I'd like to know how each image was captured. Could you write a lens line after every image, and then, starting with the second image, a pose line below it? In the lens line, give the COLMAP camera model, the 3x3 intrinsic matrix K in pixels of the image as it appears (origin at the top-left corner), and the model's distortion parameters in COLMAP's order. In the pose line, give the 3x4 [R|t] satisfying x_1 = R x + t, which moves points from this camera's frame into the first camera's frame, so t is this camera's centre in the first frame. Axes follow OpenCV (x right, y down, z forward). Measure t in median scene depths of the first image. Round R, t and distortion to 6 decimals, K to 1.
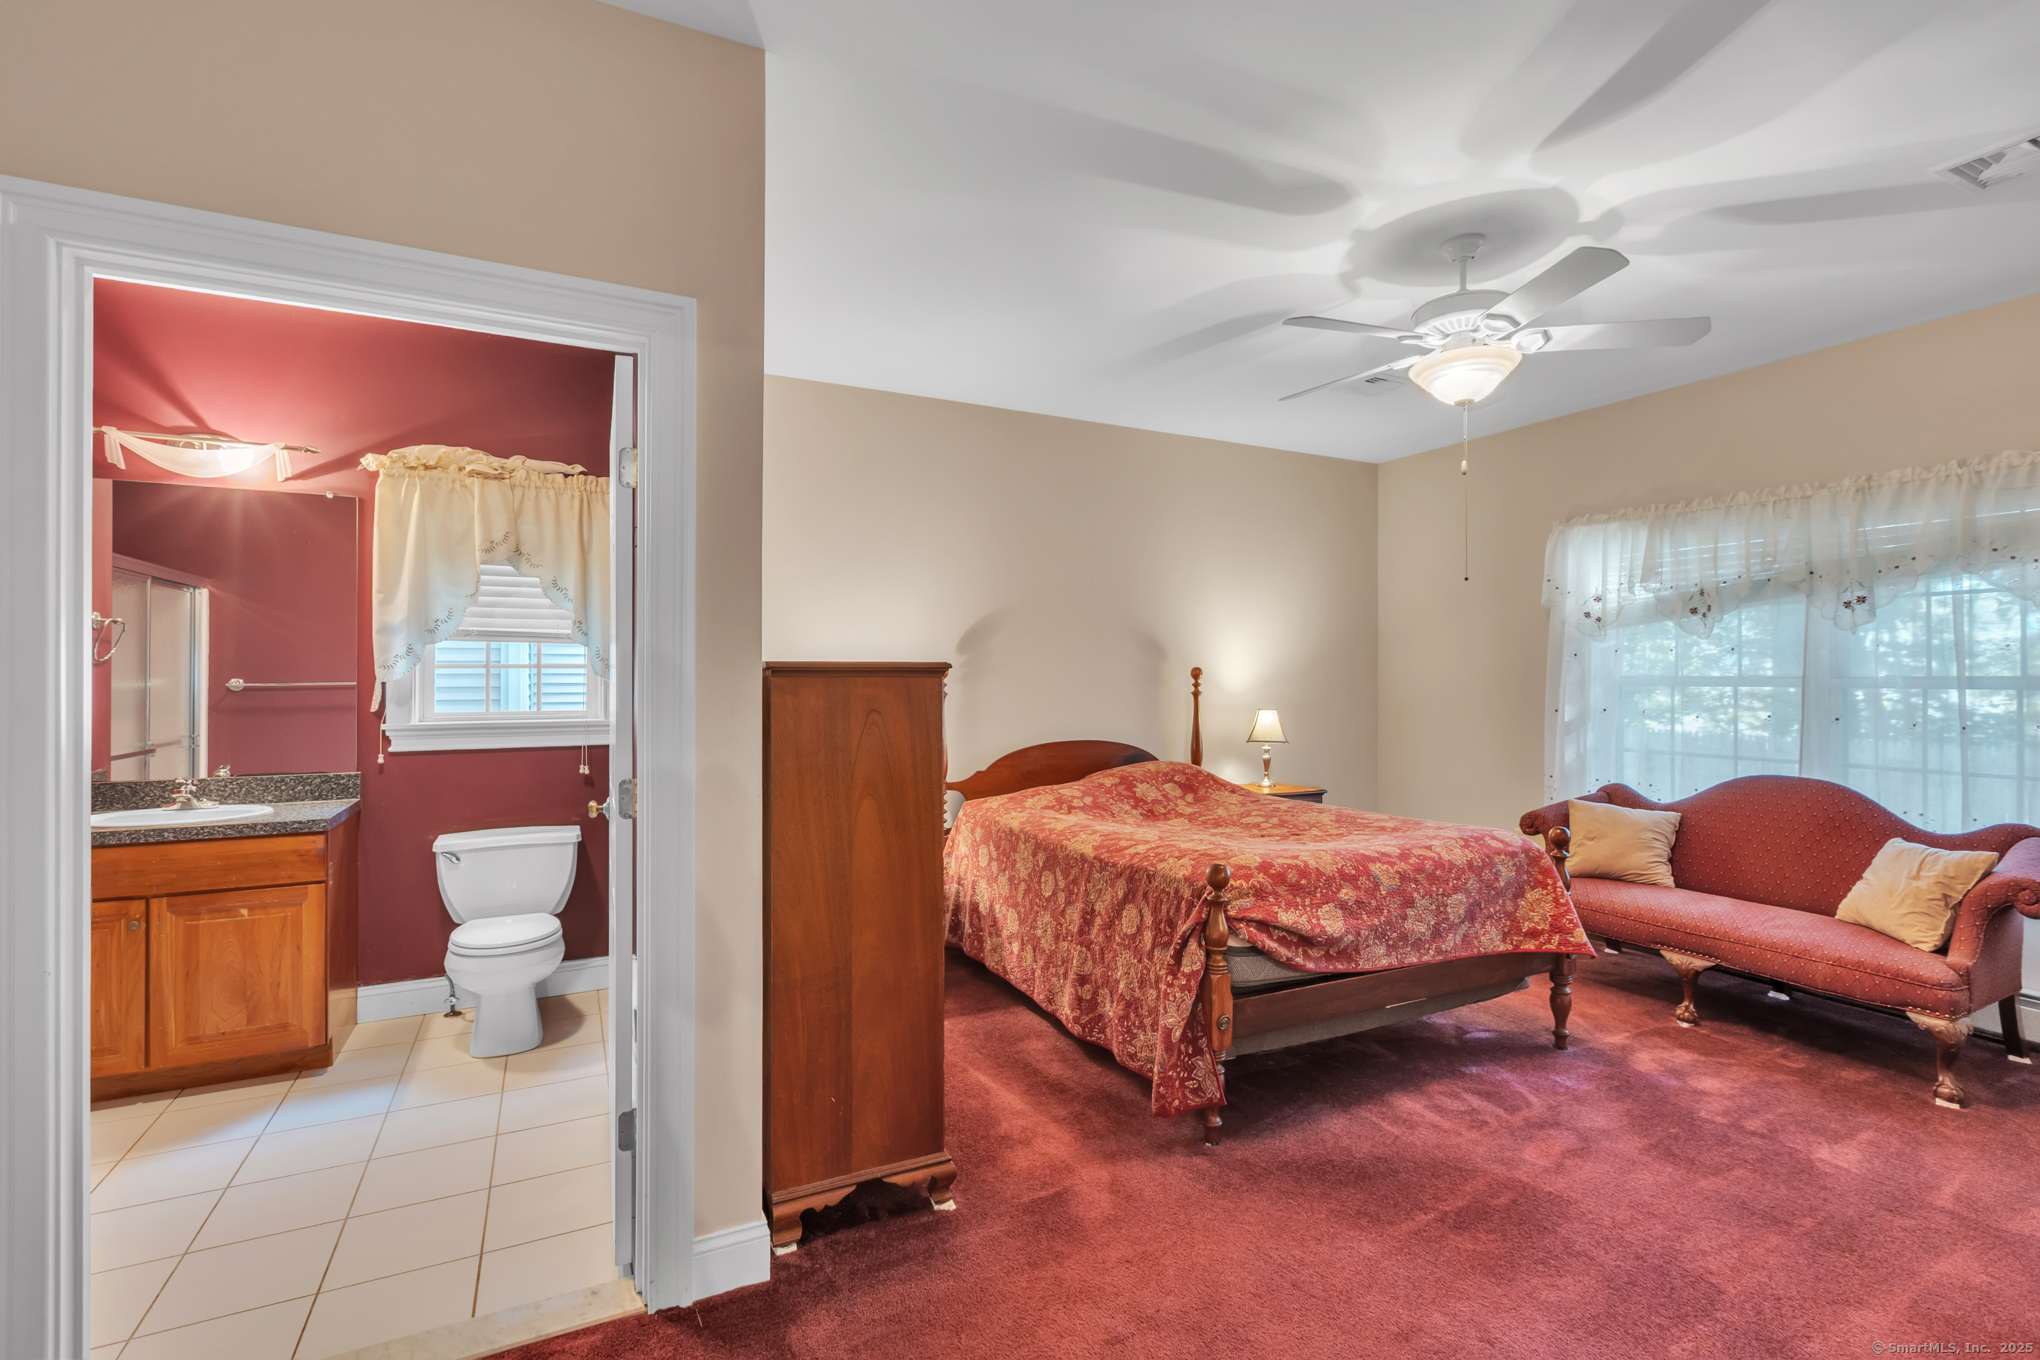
lens RADIAL K [[929.0, 0, 1016.2], [0, 929.0, 672.6], [0, 0, 1]] dist [0.007486, -0.003099]
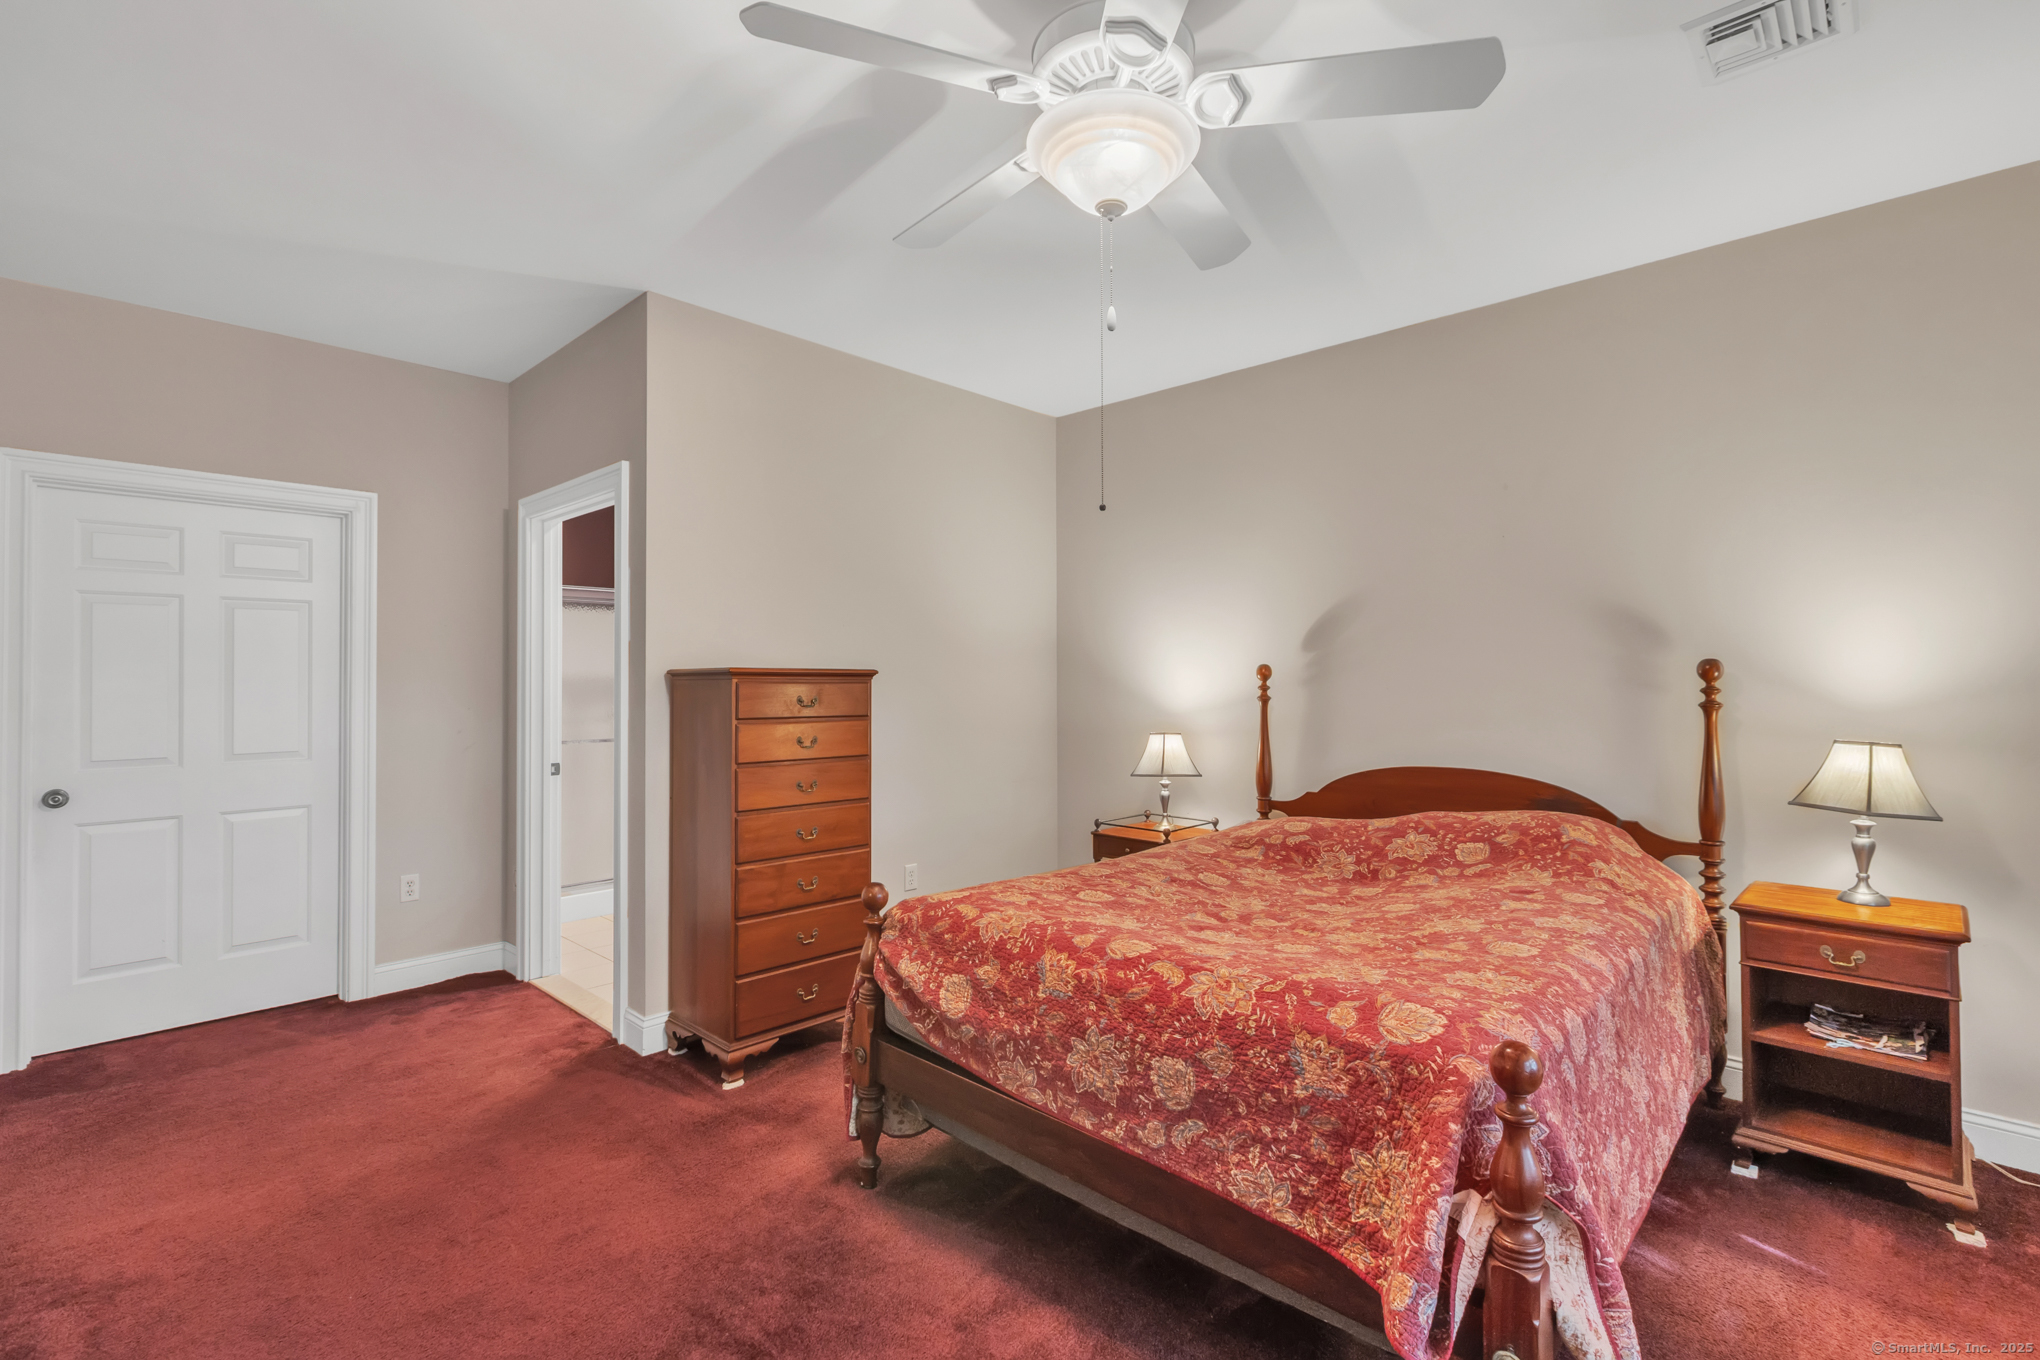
lens RADIAL K [[929.0, 0, 1017.0], [0, 929.0, 669.7], [0, 0, 1]] dist [0.007486, -0.003099]
pose [[0.330075, -0.013391, -0.943860, 0.931946], [0.006854, 0.999907, -0.011790, 0.007322], [0.943930, -0.002578, 0.330136, 0.688956]]
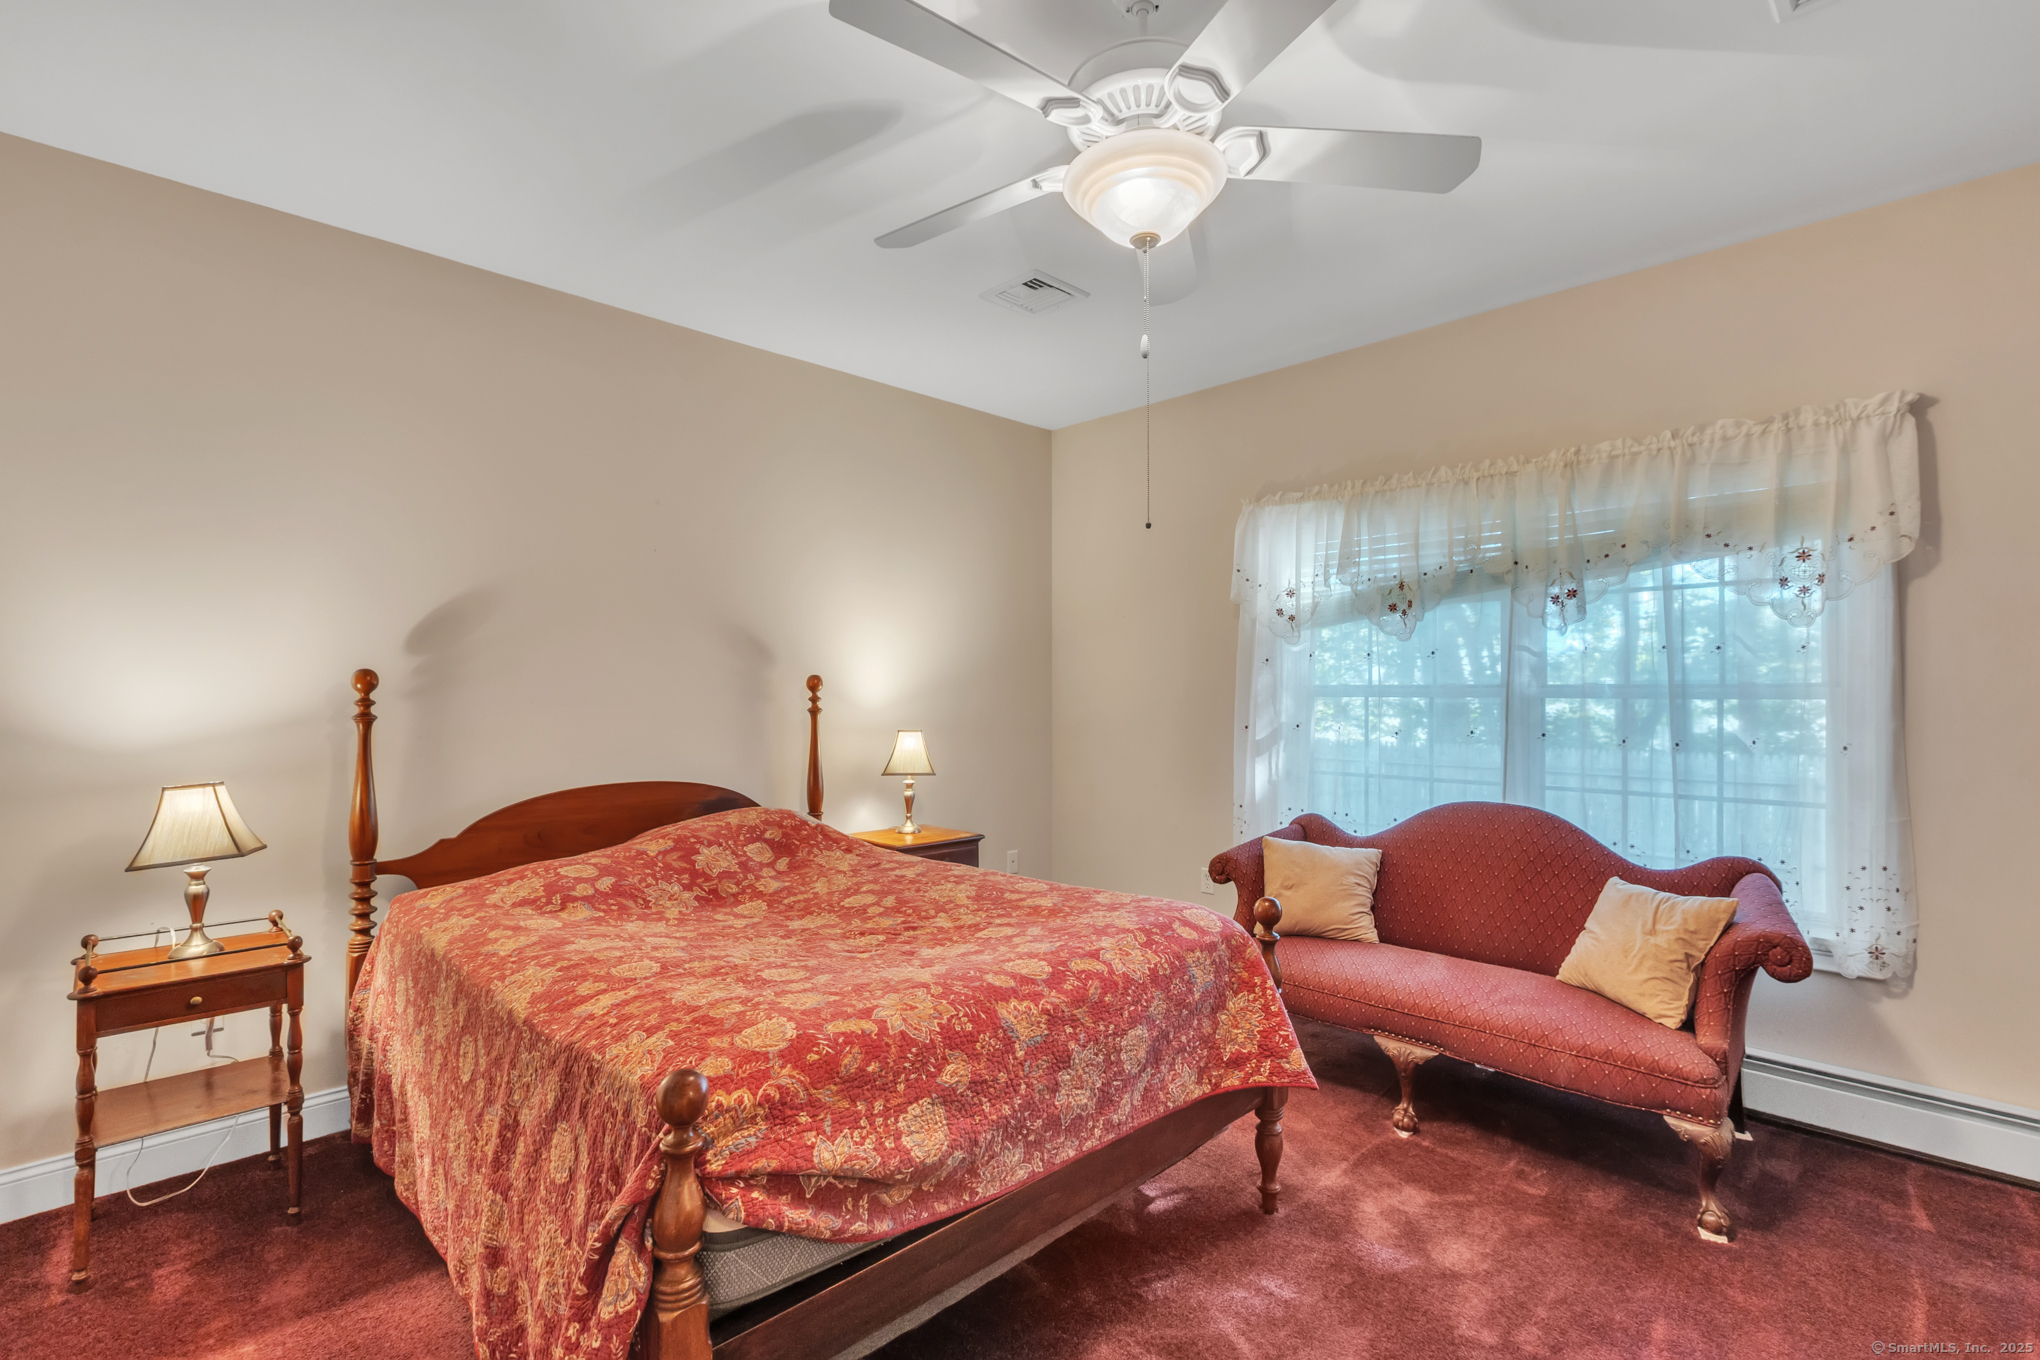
lens RADIAL K [[929.0, 0, 1022.9], [0, 929.0, 697.5], [0, 0, 1]] dist [0.007486, -0.003099]
pose [[0.950339, -0.006066, 0.311158, 0.195625], [0.002222, 0.999917, 0.012706, 0.004687], [-0.311210, -0.011384, 0.950273, 0.404463]]
